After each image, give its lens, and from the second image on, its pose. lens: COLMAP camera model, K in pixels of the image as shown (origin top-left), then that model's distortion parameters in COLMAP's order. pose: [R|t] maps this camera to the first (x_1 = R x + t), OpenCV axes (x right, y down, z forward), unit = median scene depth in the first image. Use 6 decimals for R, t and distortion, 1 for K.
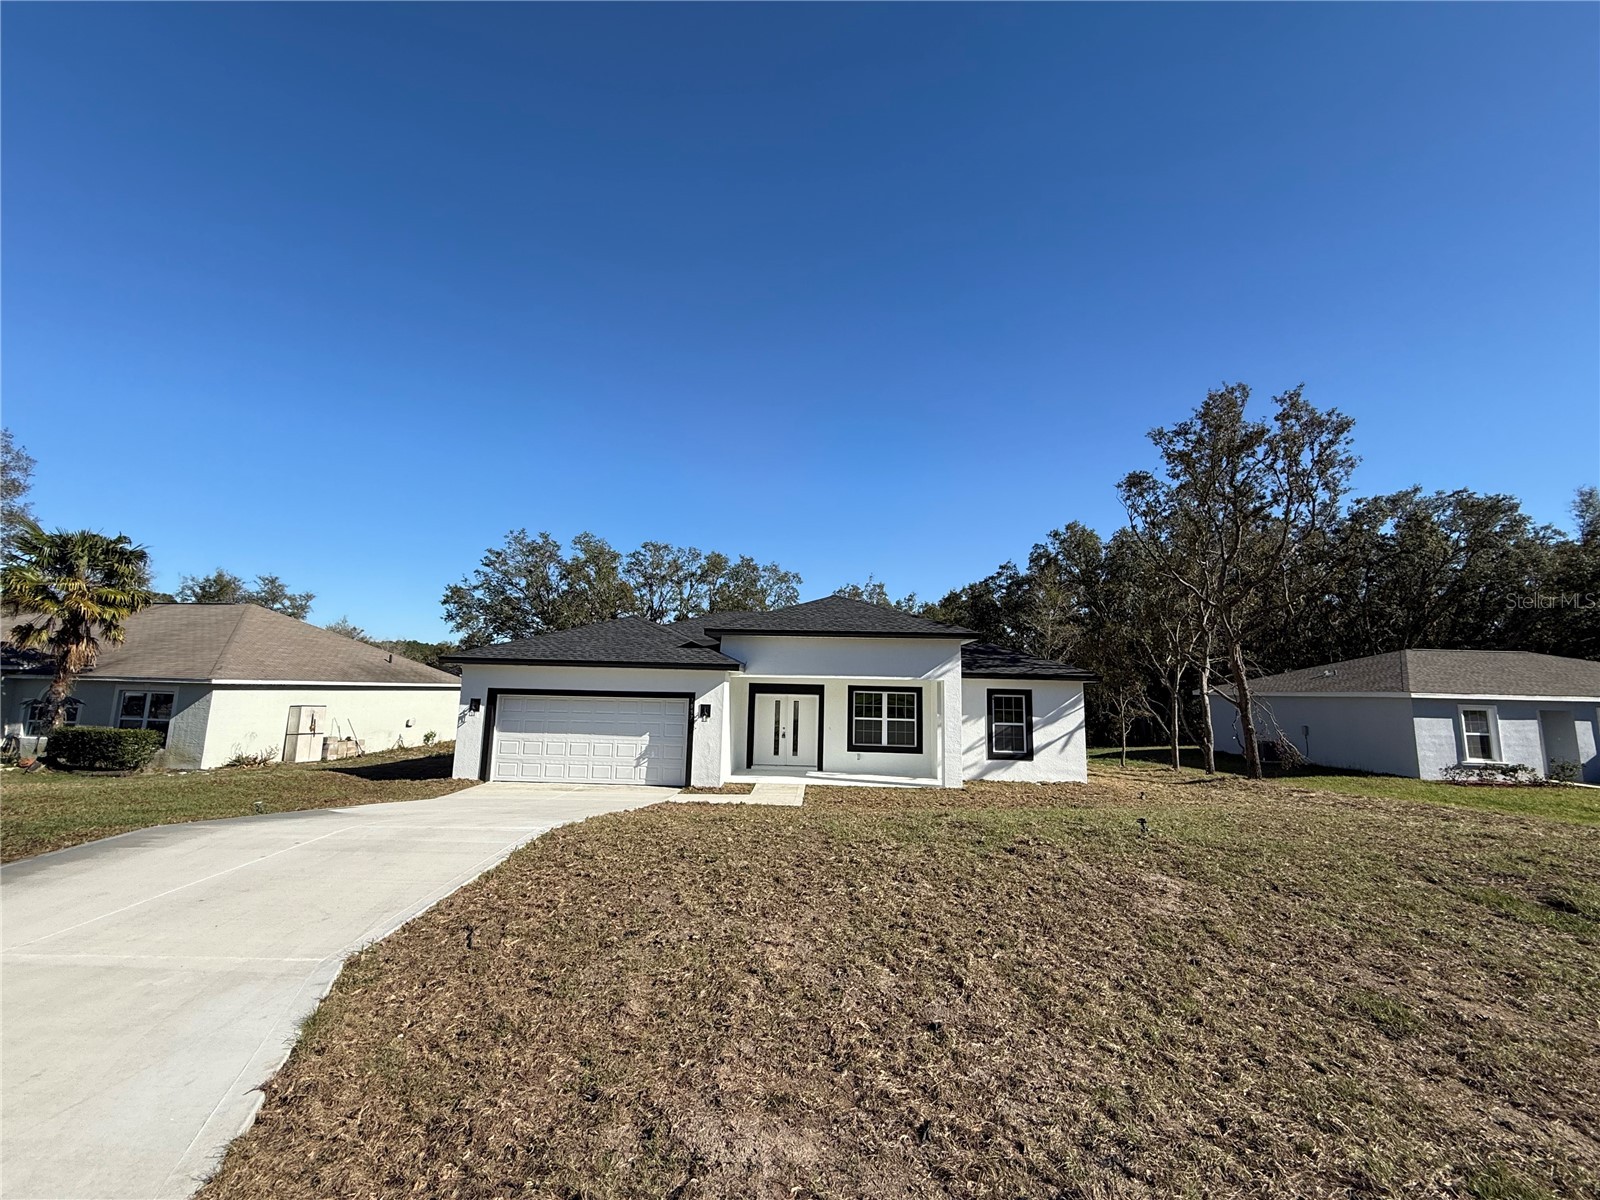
lens RADIAL K [[636.1, 0, 796.3], [0, 636.1, 599.8], [0, 0, 1]] dist [0.000004, 0.000131]
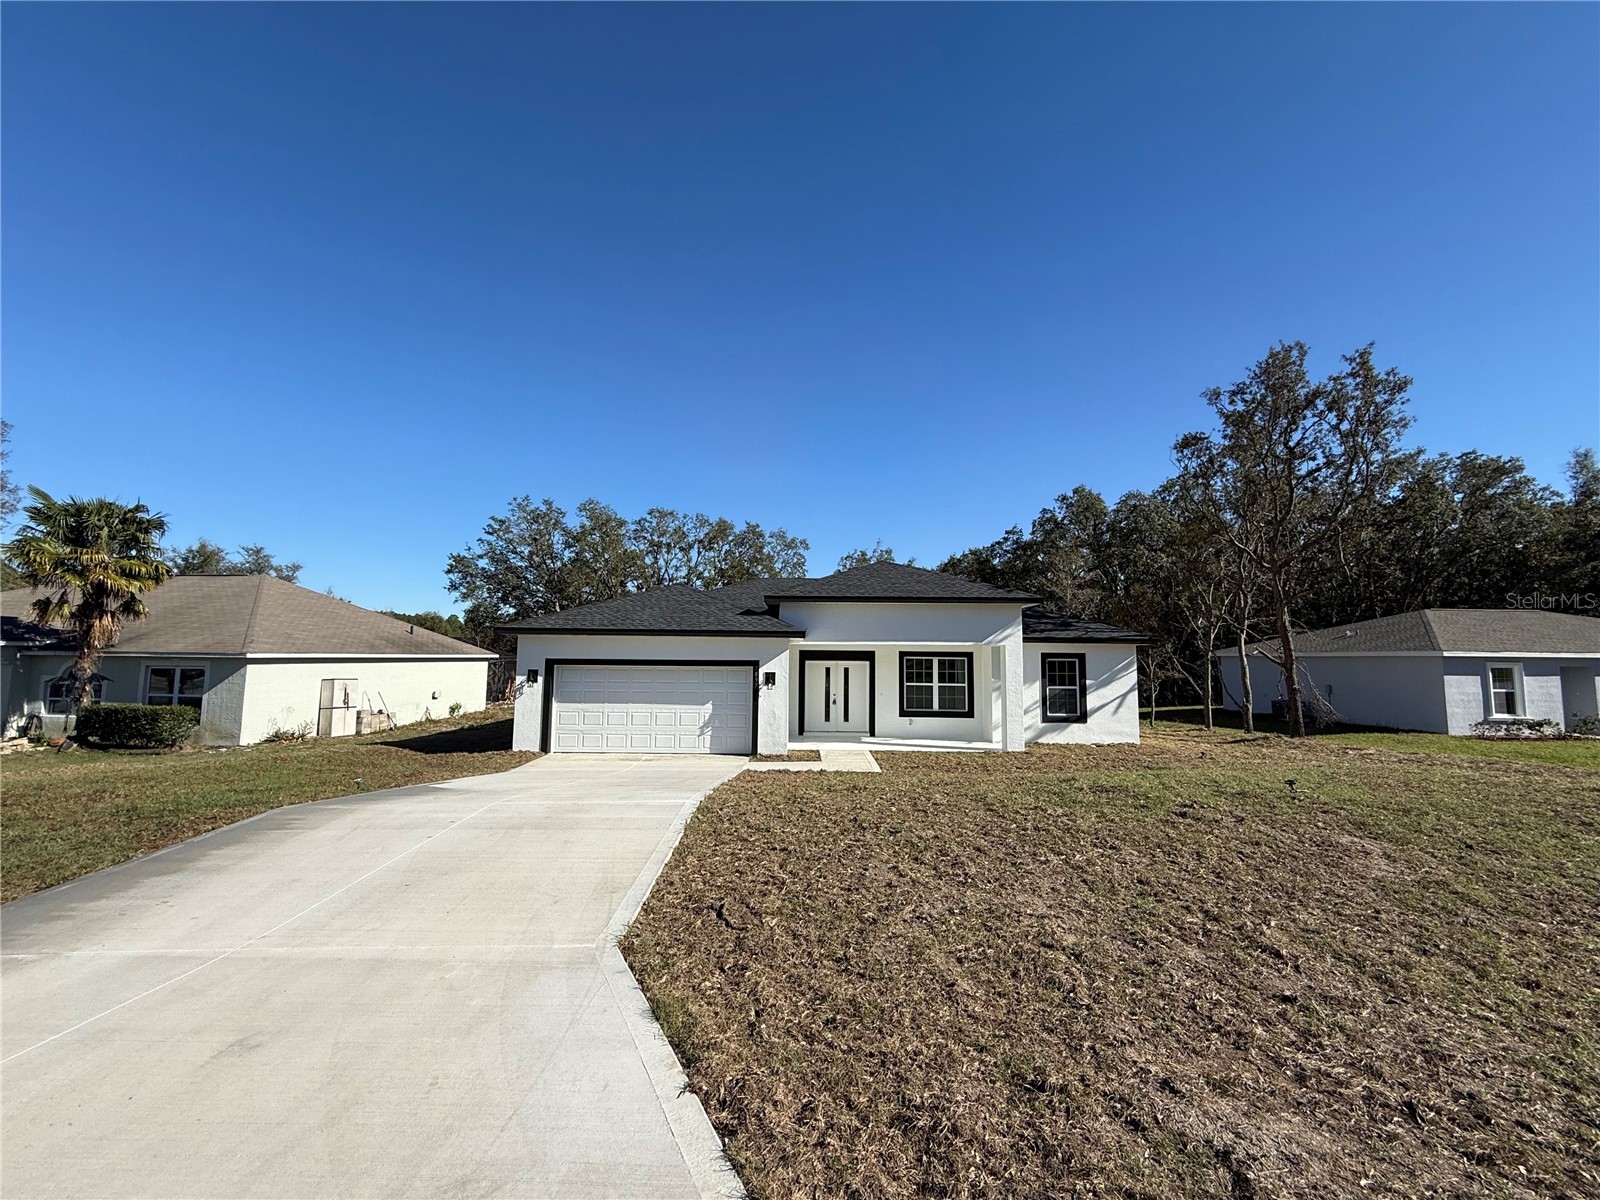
lens RADIAL K [[636.1, 0, 796.3], [0, 636.1, 599.8], [0, 0, 1]] dist [0.000004, 0.000131]
pose [[0.999520, -0.010226, 0.029228, -0.107691], [0.008685, 0.998589, 0.052390, 0.000712], [-0.029723, -0.052111, 0.998199, 0.016000]]
